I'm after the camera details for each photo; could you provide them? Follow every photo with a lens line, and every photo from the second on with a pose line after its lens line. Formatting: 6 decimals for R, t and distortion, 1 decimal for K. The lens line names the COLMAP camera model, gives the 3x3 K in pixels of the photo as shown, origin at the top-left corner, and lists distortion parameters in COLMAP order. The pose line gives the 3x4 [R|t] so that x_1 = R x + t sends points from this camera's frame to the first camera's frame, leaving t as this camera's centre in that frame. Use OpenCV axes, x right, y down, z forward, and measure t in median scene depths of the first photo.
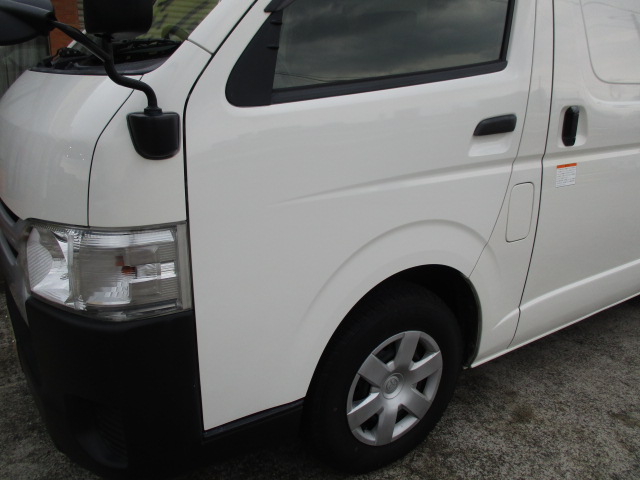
lens RADIAL K [[522.1, 0, 319.5], [0, 522.1, 241.9], [0, 0, 1]] dist [-0.012856, -0.001859]
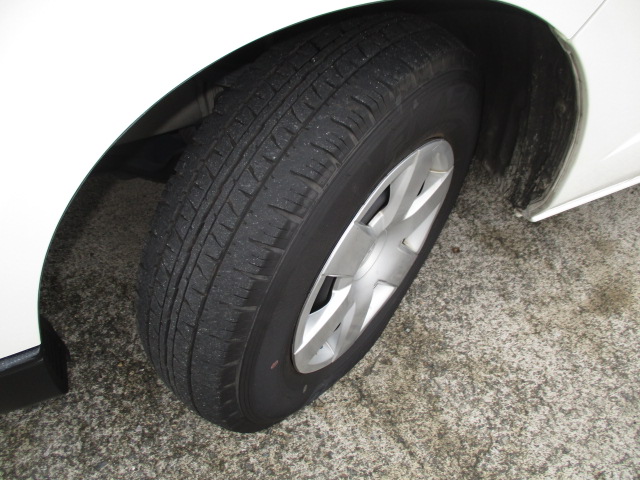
lens RADIAL K [[522.1, 0, 321.5], [0, 522.1, 240.9], [0, 0, 1]] dist [-0.012856, -0.001859]
pose [[0.982262, 0.134702, -0.130450, 0.176533], [-0.042217, 0.836676, 0.546068, 0.004609], [0.182701, -0.530875, 0.827522, 0.590177]]
